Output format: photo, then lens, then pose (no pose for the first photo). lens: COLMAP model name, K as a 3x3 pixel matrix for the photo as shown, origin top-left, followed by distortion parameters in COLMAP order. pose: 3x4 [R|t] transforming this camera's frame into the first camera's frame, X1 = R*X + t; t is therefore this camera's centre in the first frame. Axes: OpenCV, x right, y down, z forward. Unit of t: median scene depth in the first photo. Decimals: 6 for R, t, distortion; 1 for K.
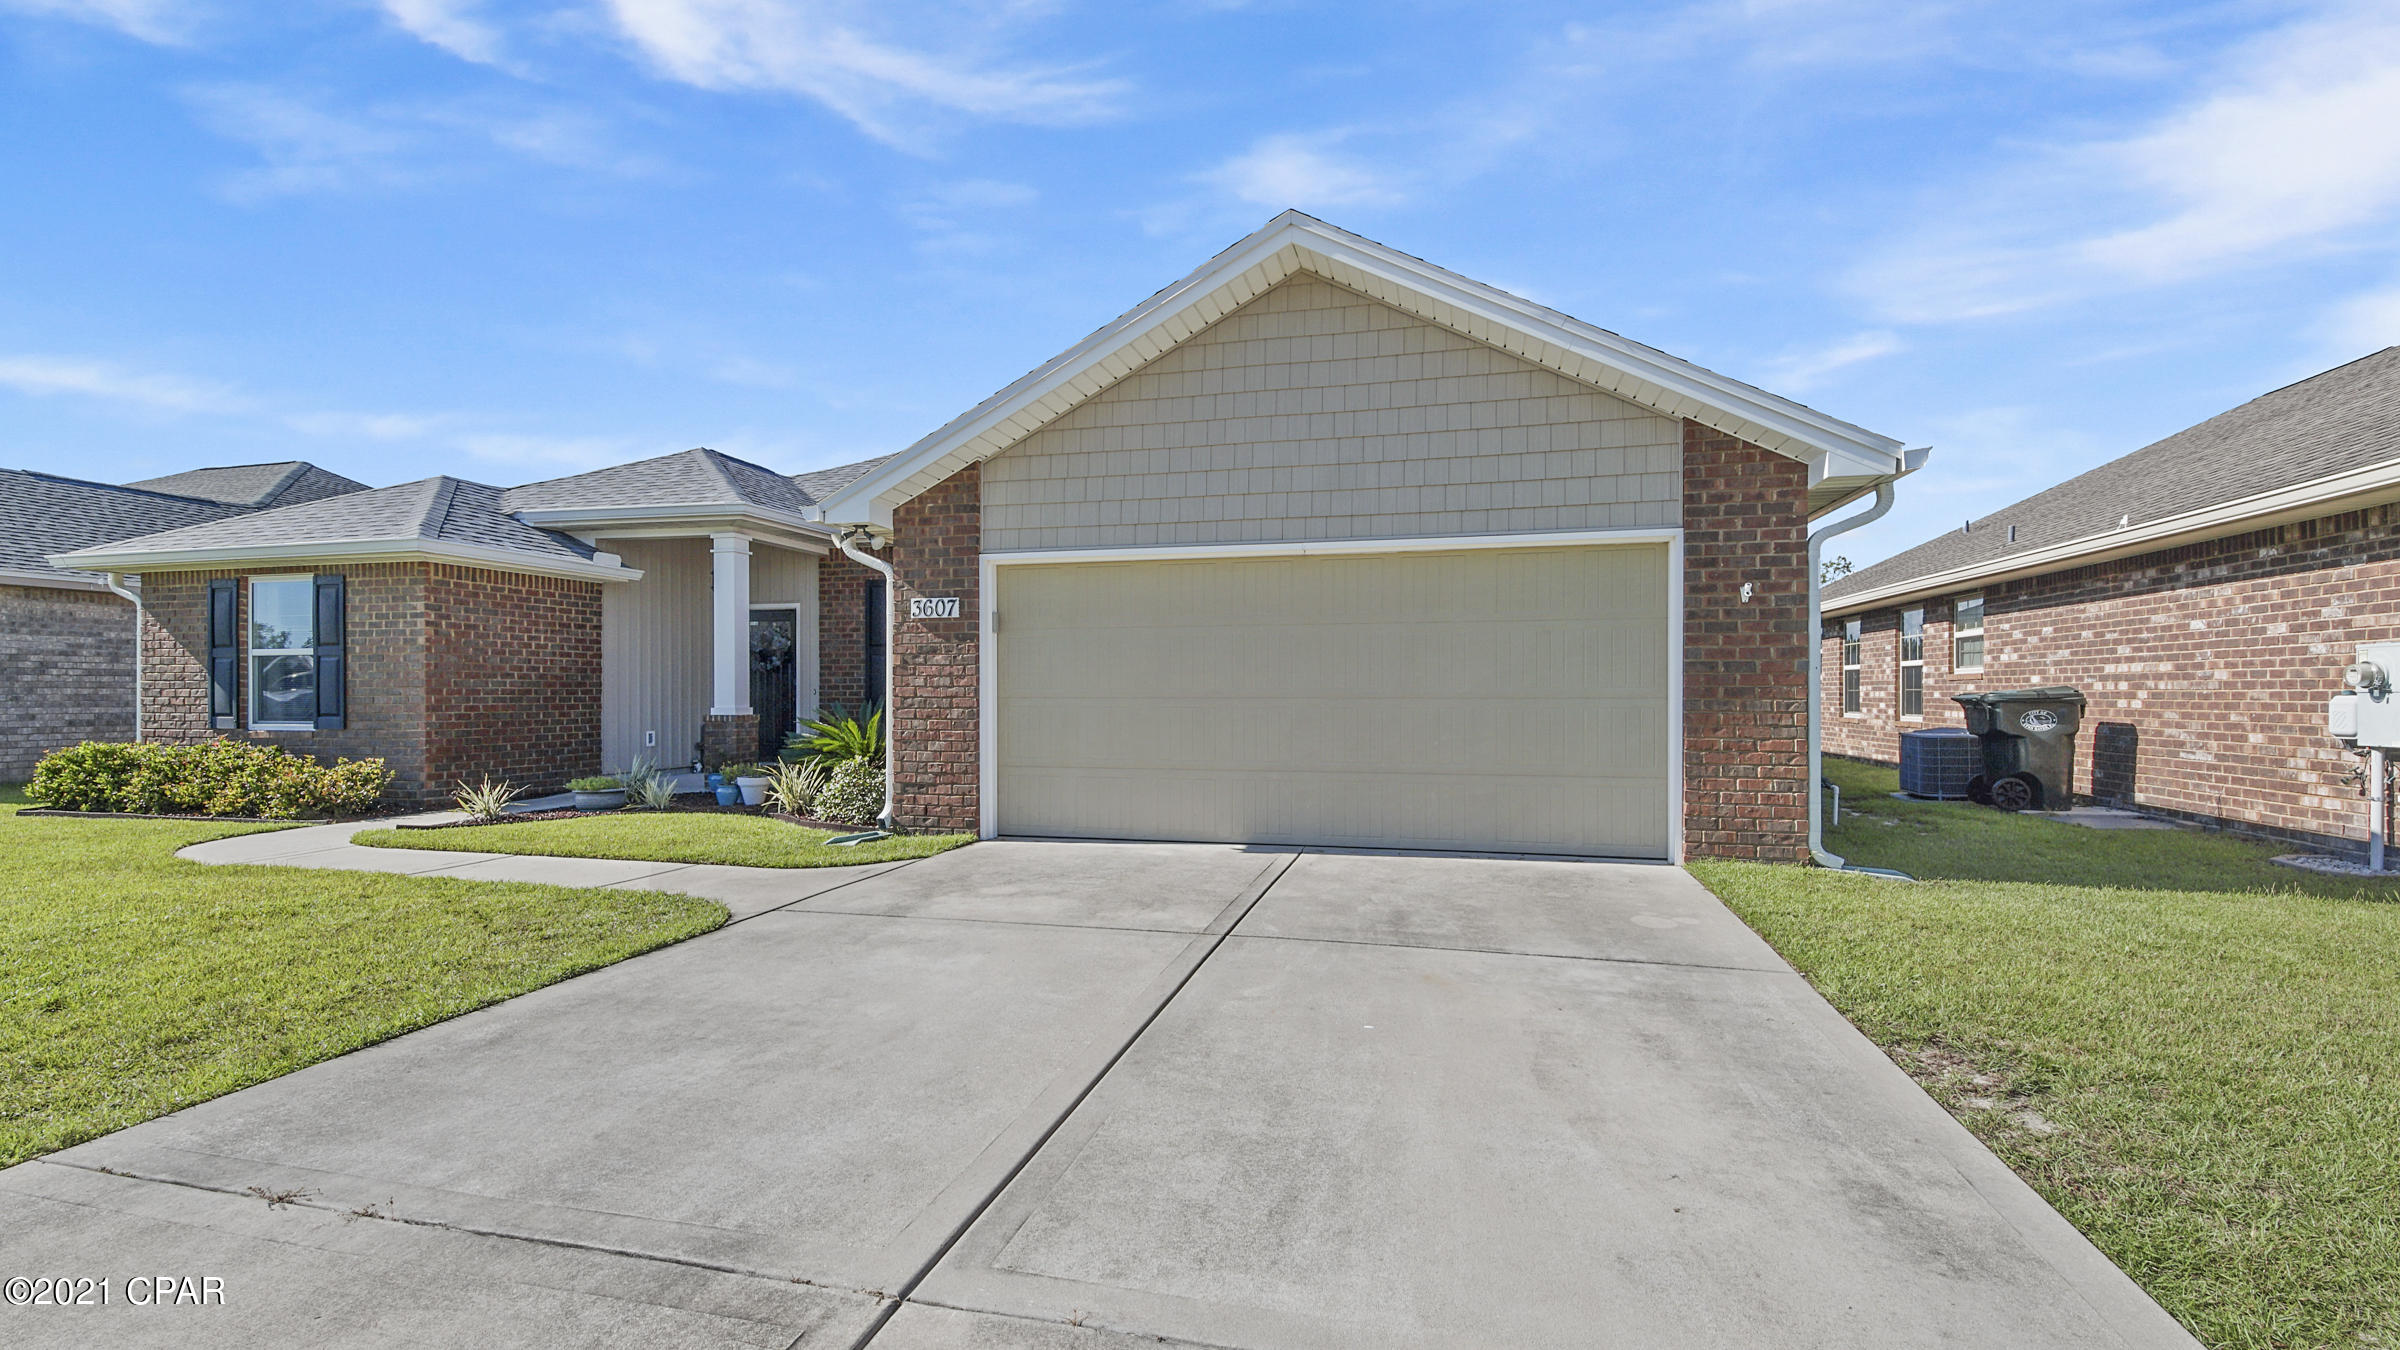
lens RADIAL K [[1066.0, 0, 1193.8], [0, 1066.0, 685.1], [0, 0, 1]] dist [0.056725, -0.029576]
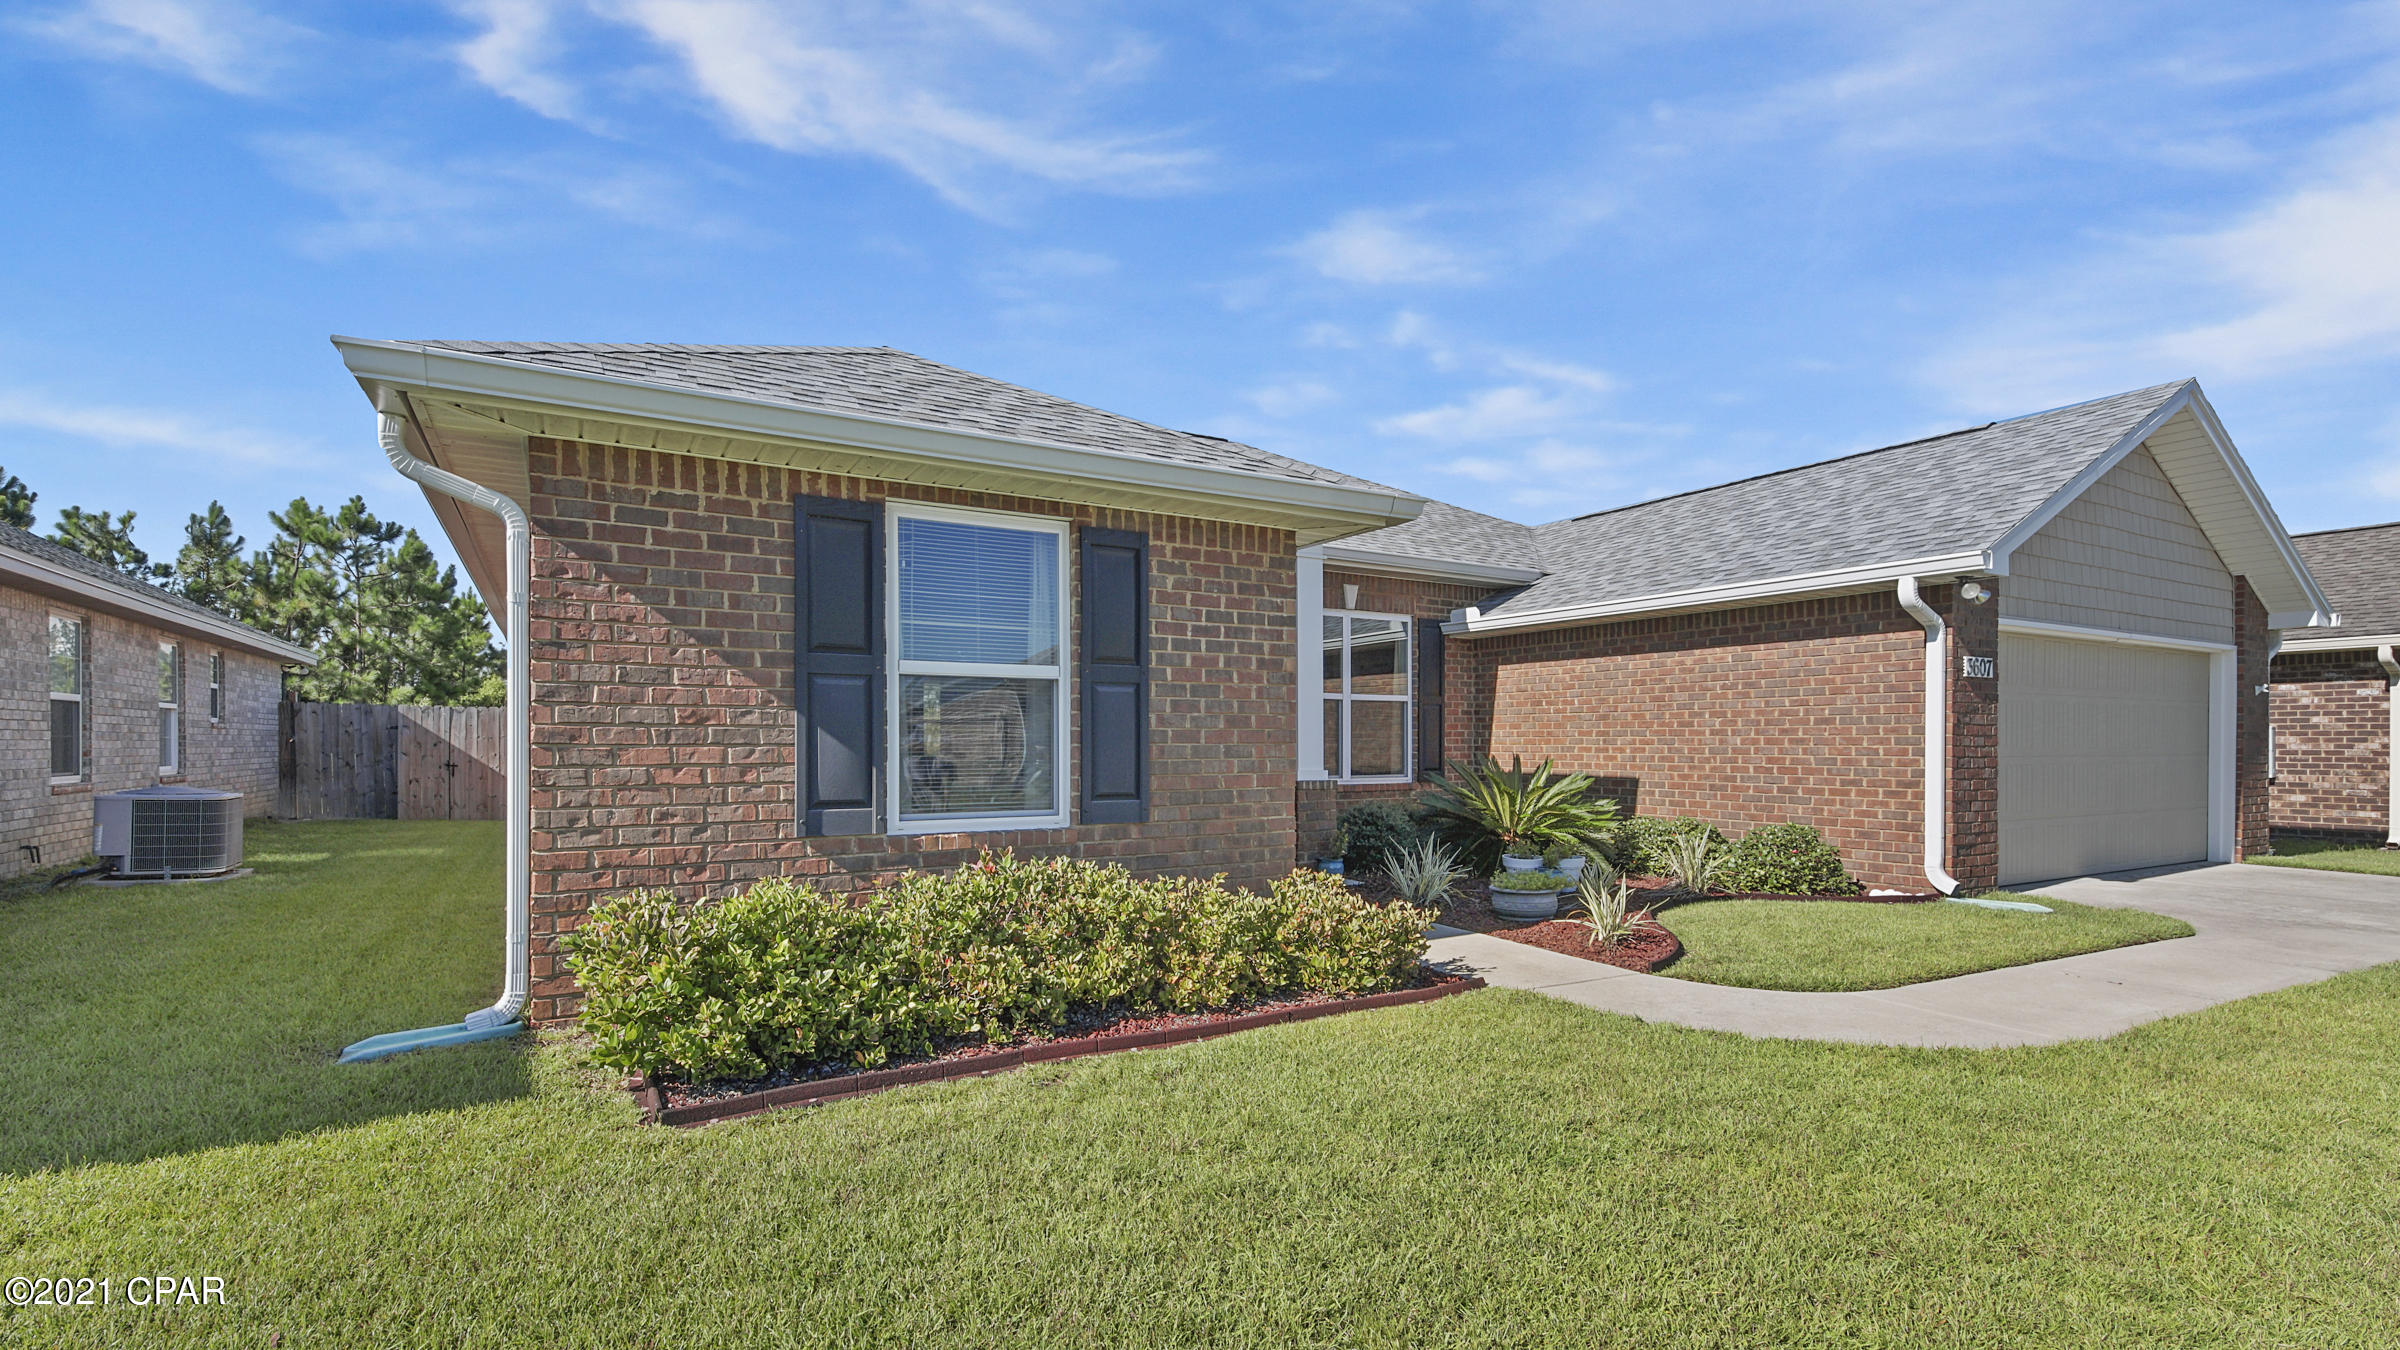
lens RADIAL K [[1061.5, 0, 1188.2], [0, 1061.5, 731.6], [0, 0, 1]] dist [0.053409, -0.026272]
pose [[0.713090, 0.009282, 0.701011, -1.471646], [-0.007779, 0.999956, -0.005328, -0.001393], [-0.701030, -0.001654, 0.713130, 0.802728]]
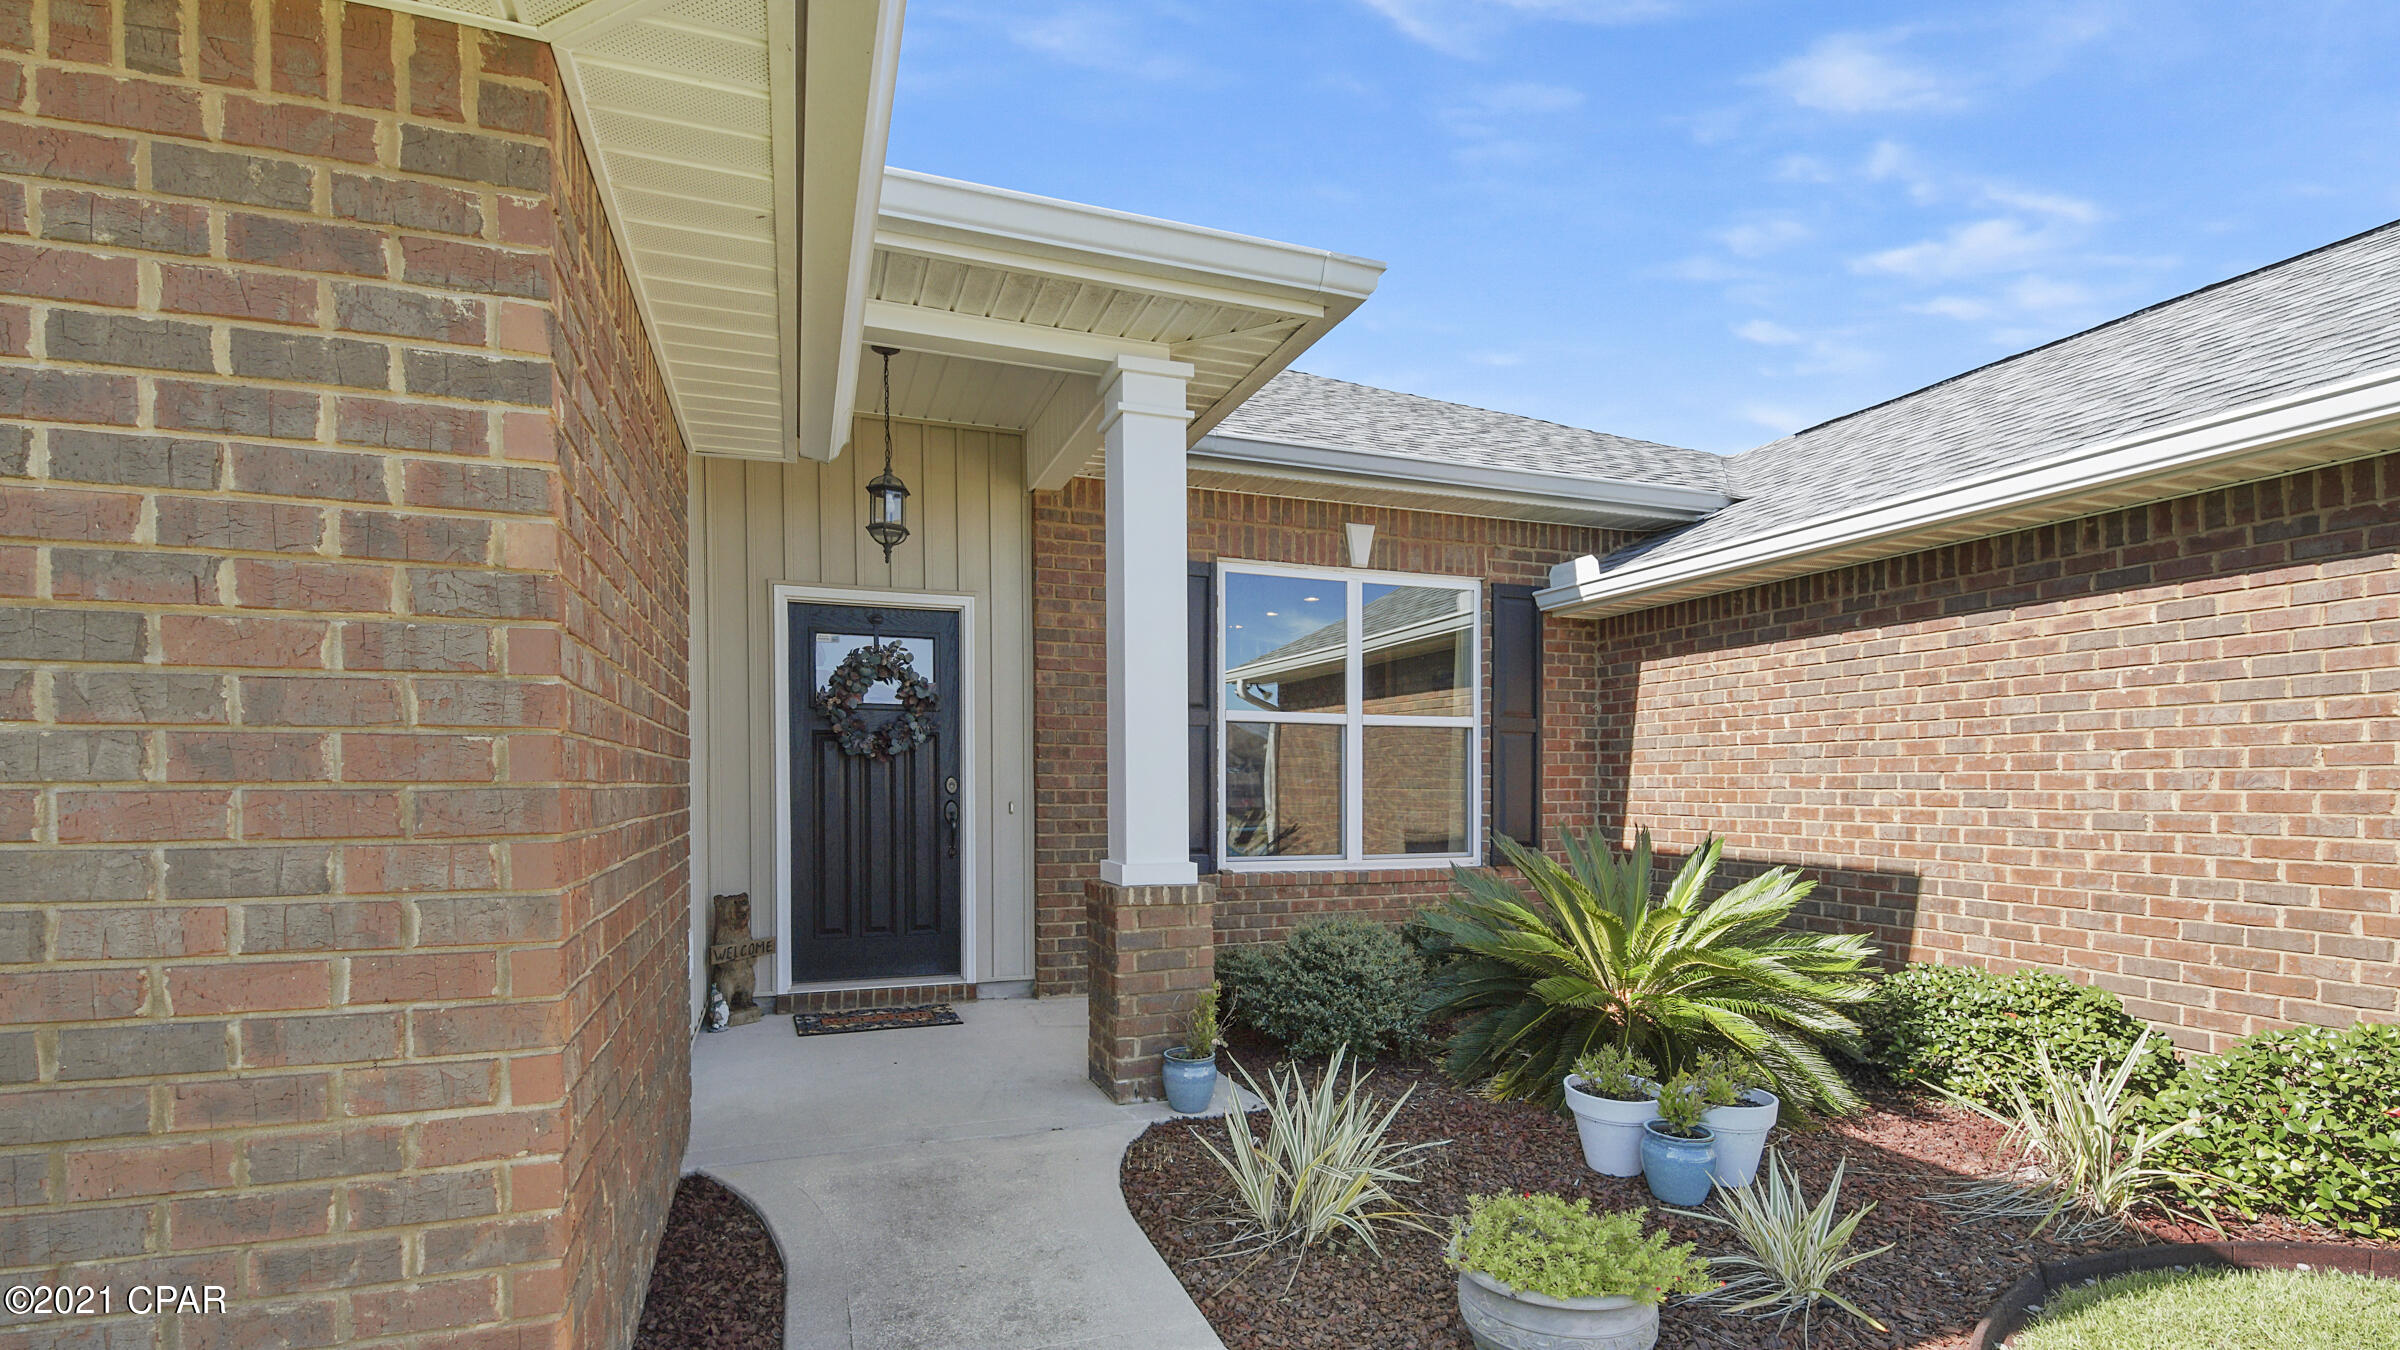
lens RADIAL K [[1079.3, 0, 1173.1], [0, 1079.3, 792.6], [0, 0, 1]] dist [0.055958, -0.030802]
pose [[0.833967, -0.000811, 0.551813, -0.918674], [-0.006706, 0.999910, 0.011605, -0.009236], [-0.551773, -0.013379, 0.833887, 1.039066]]
